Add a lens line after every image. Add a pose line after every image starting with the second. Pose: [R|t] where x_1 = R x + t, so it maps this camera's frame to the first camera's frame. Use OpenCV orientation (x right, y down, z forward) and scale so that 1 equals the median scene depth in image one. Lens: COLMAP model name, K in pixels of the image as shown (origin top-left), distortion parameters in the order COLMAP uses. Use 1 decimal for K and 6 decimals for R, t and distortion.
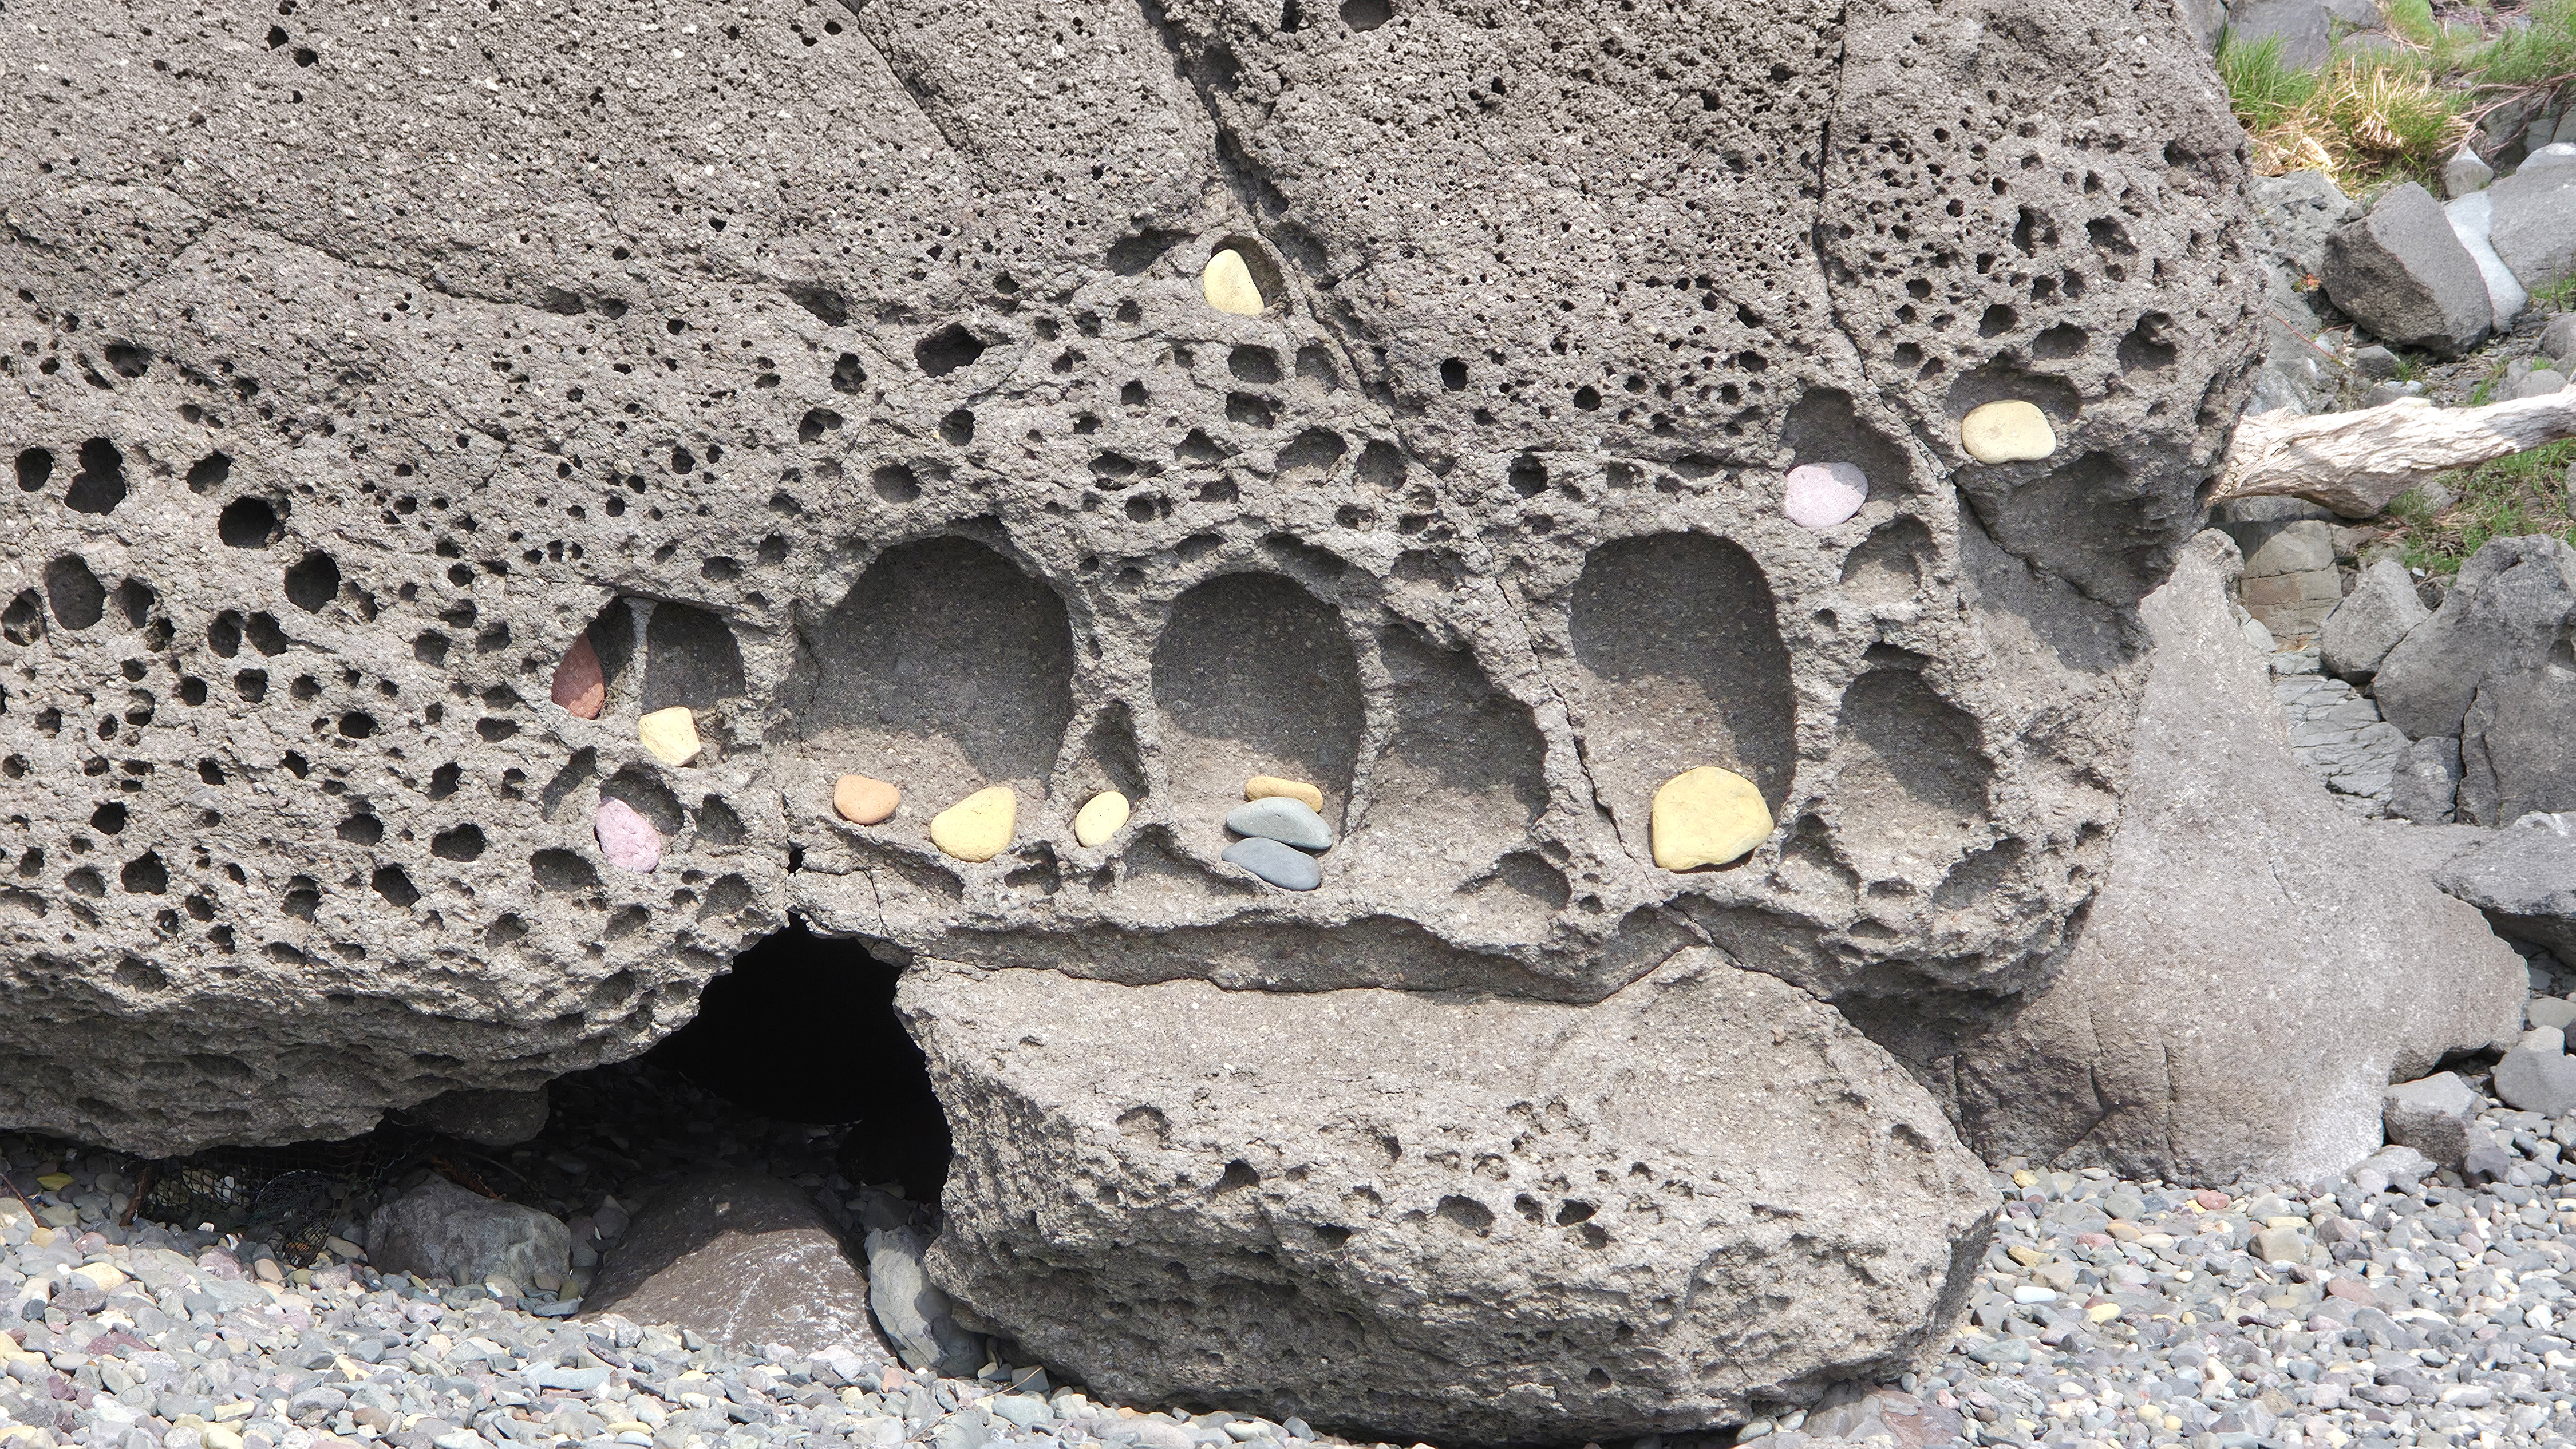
lens RADIAL K [[11390.5, 0, 1288.3], [0, 11390.5, 725.1], [0, 0, 1]] dist [0.161498, 0.000000]
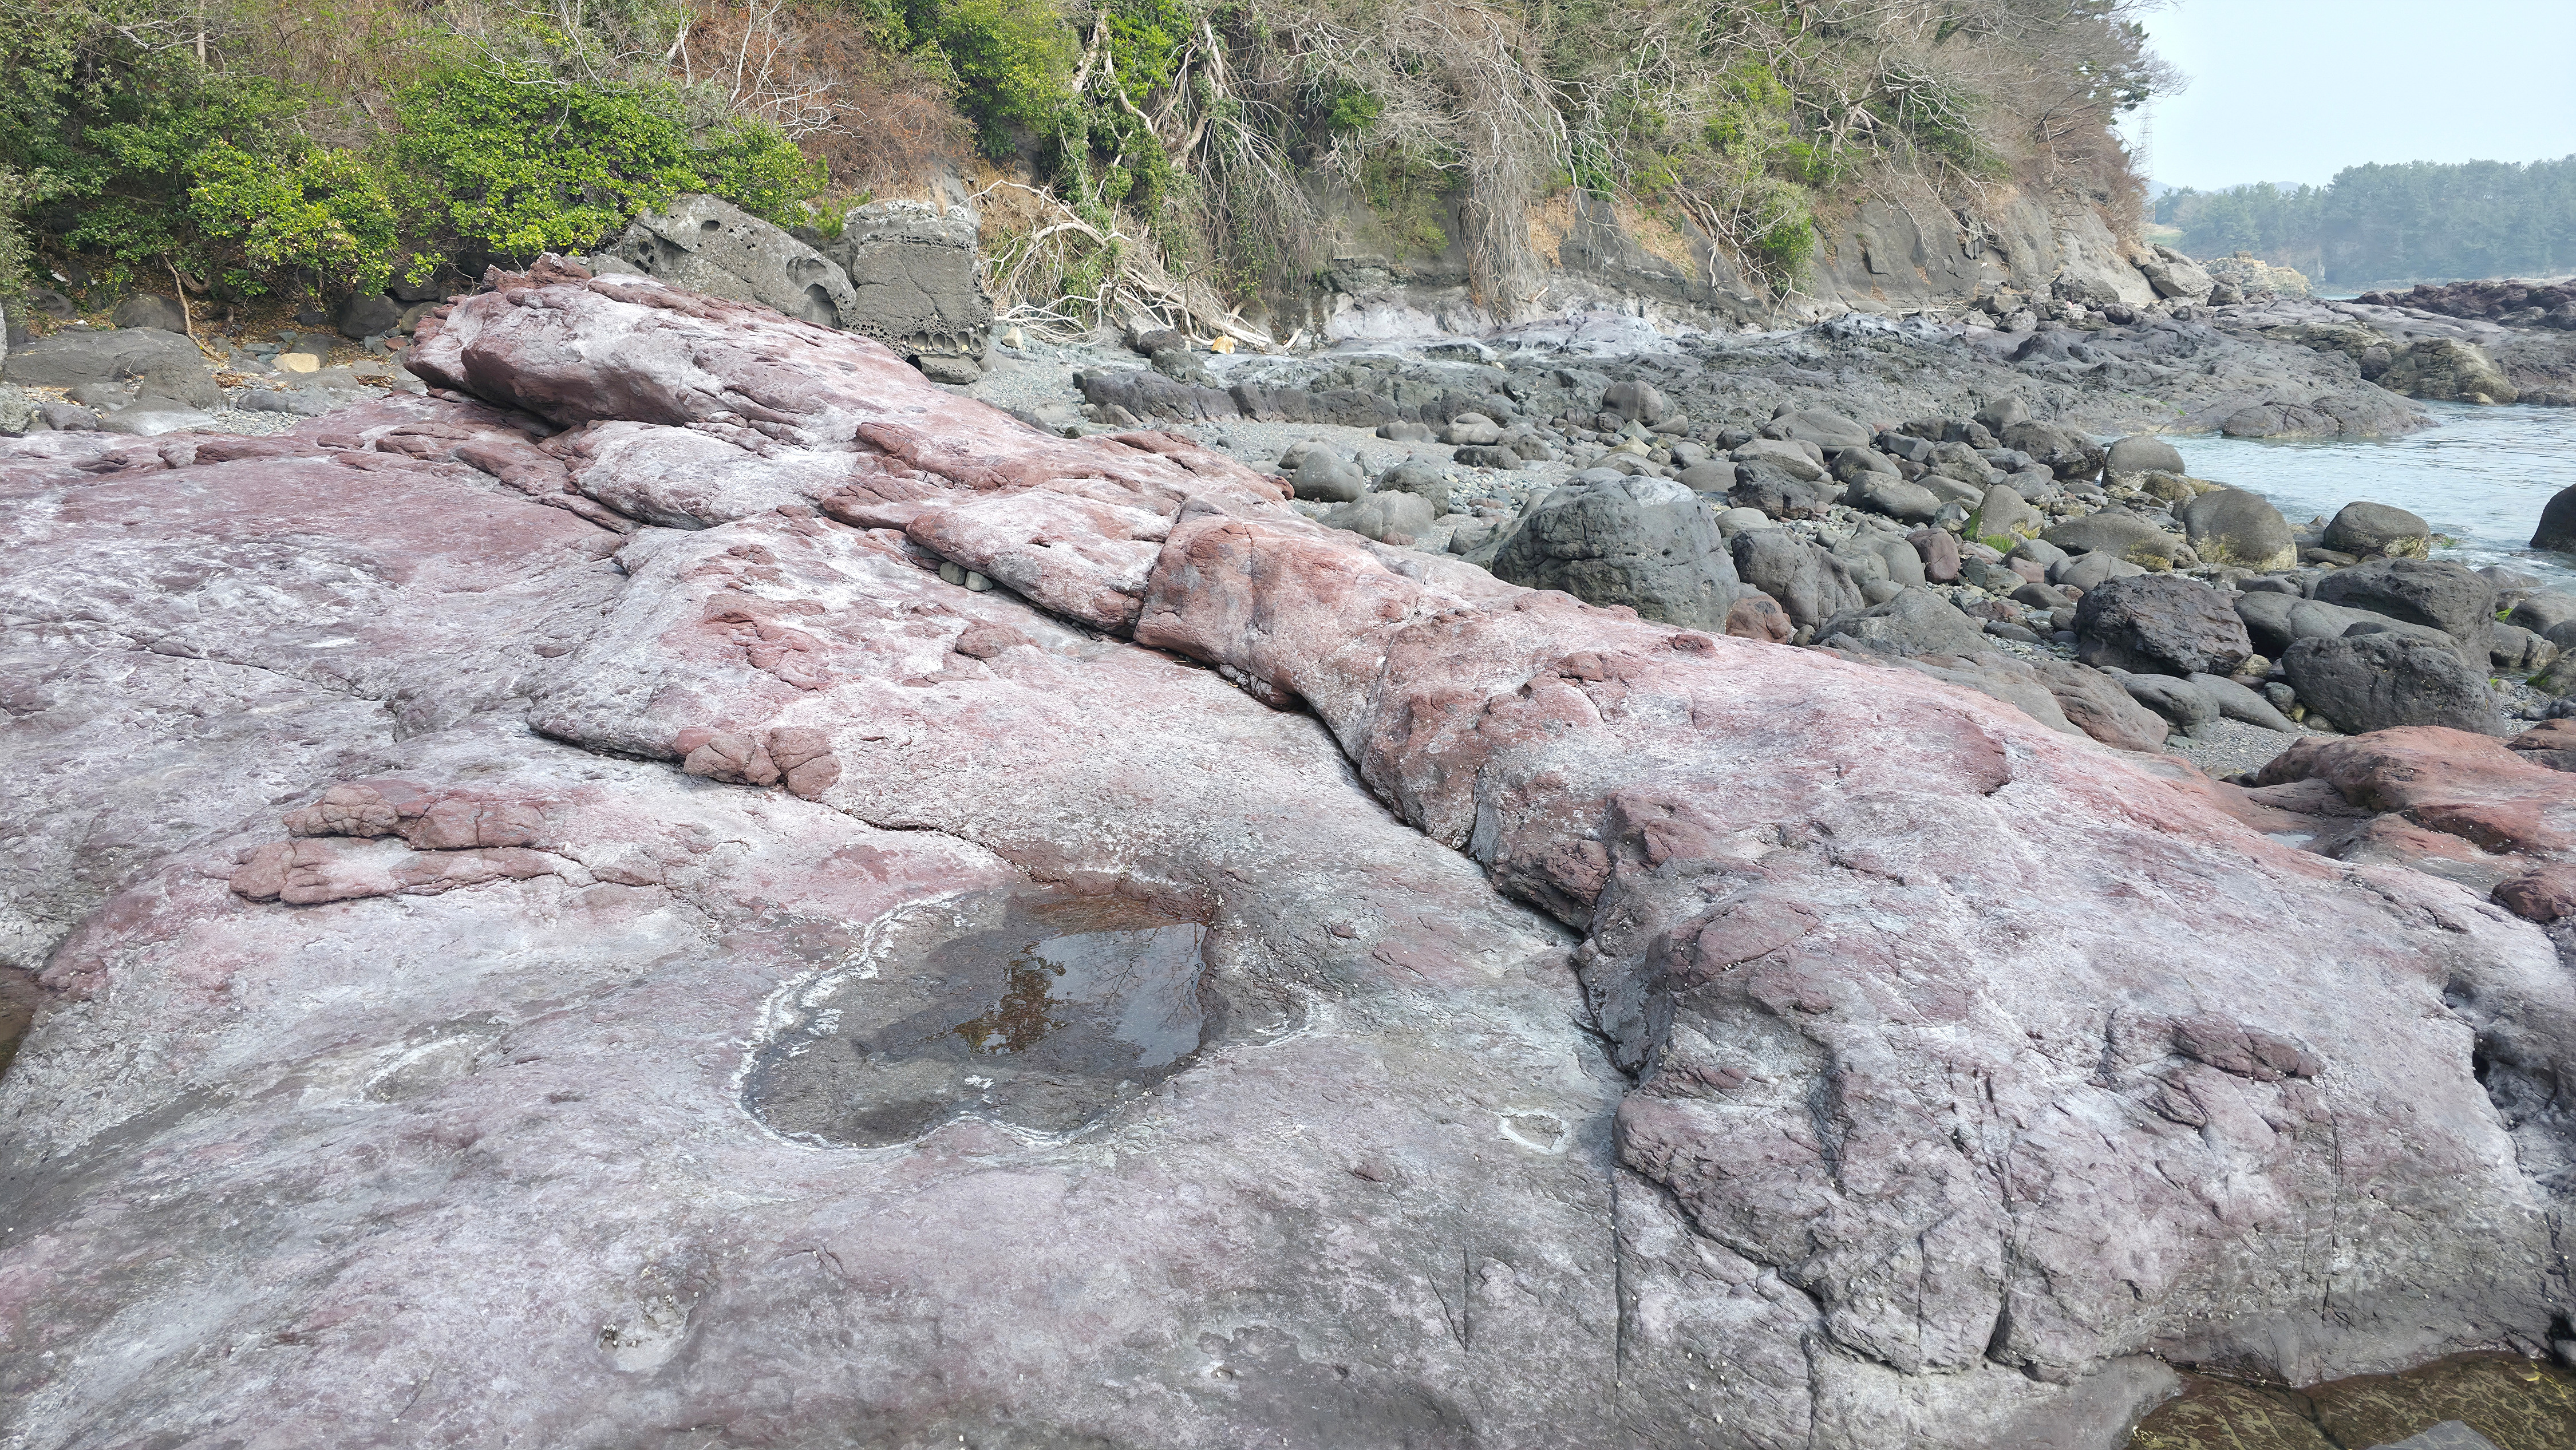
lens RADIAL K [[1694.2, 0, 1294.1], [0, 1694.2, 702.0], [0, 0, 1]] dist [0.063691, -0.061255]
pose [[0.941804, -0.070945, 0.328591, -0.387100], [0.000170, 0.977577, 0.210578, -0.011204], [-0.336162, -0.198267, 0.920698, -1.699179]]
